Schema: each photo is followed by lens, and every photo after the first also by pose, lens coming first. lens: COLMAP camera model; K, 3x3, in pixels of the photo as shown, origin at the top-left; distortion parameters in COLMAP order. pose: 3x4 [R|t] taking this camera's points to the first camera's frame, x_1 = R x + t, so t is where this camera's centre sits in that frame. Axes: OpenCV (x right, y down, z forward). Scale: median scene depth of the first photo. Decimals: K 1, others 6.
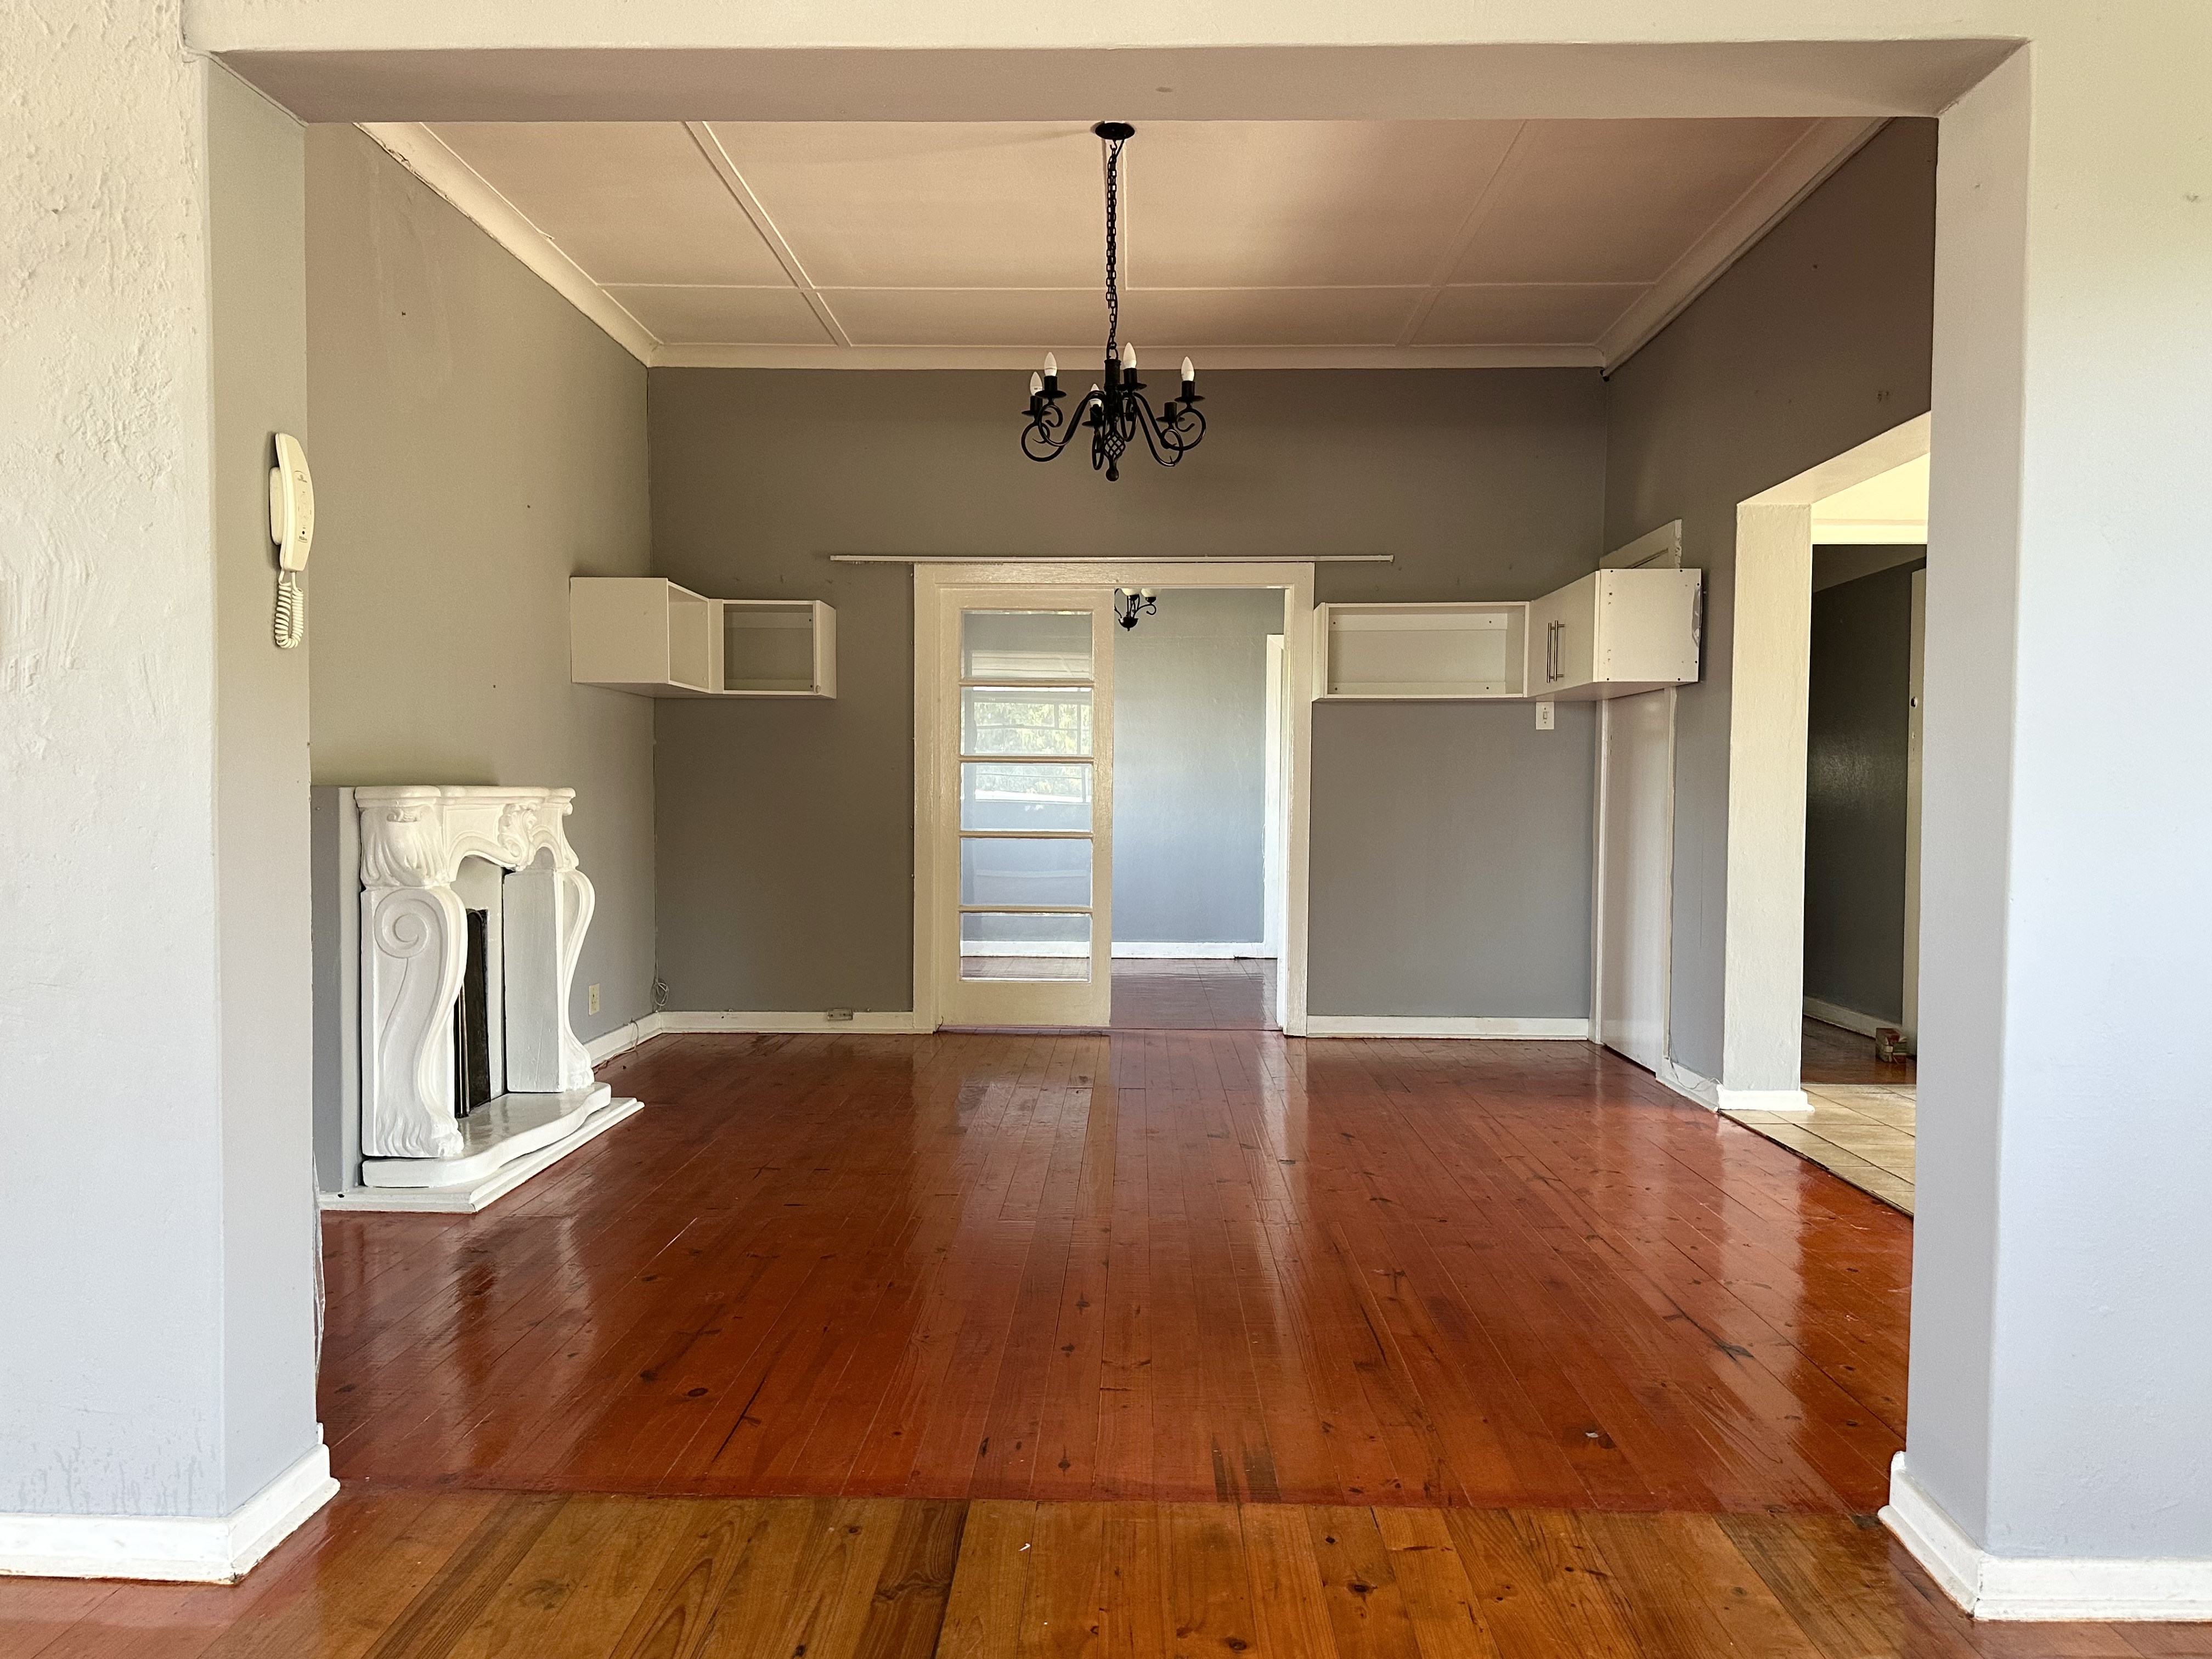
lens RADIAL K [[1667.4, 0, 1100.6], [0, 1667.4, 830.2], [0, 0, 1]] dist [-0.004455, -0.004908]
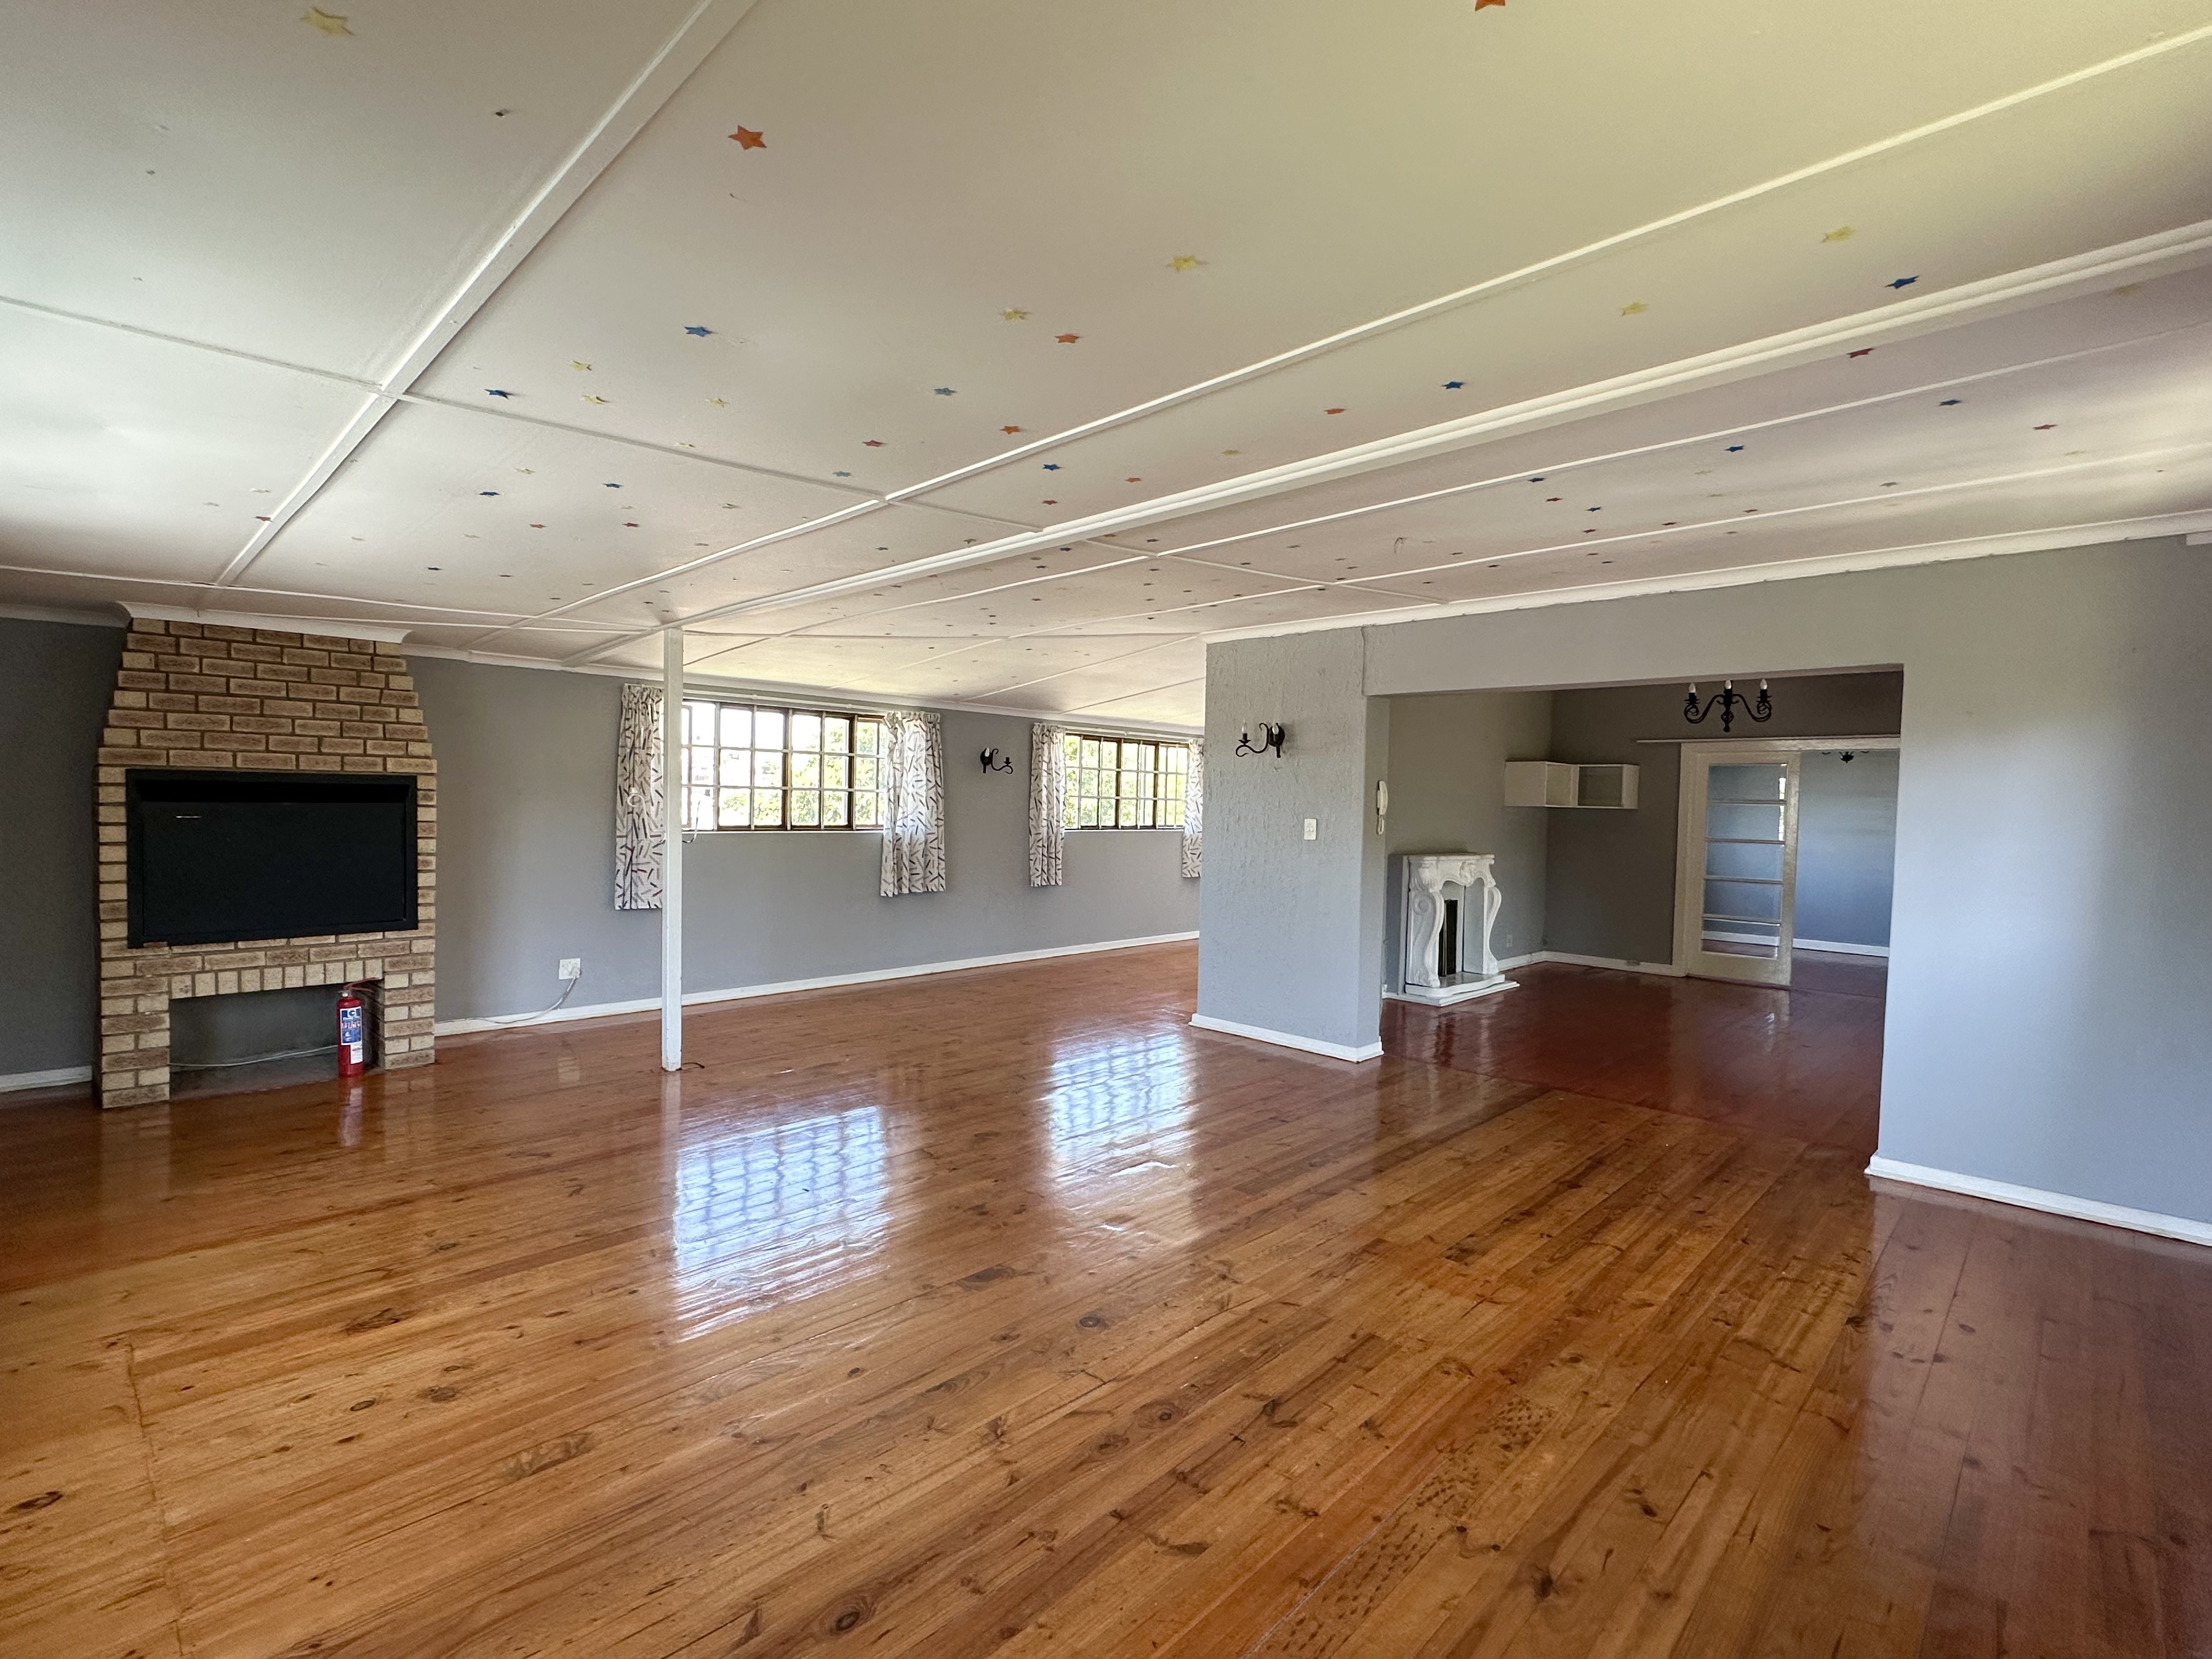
lens RADIAL K [[1038.0, 0, 1096.0], [0, 1038.0, 831.4], [0, 0, 1]] dist [-0.004564, 0.000433]
pose [[0.733574, 0.030216, -0.678937, 0.336487], [-0.038993, 0.999237, 0.002340, -0.044762], [0.678490, 0.024758, 0.734193, -0.619235]]
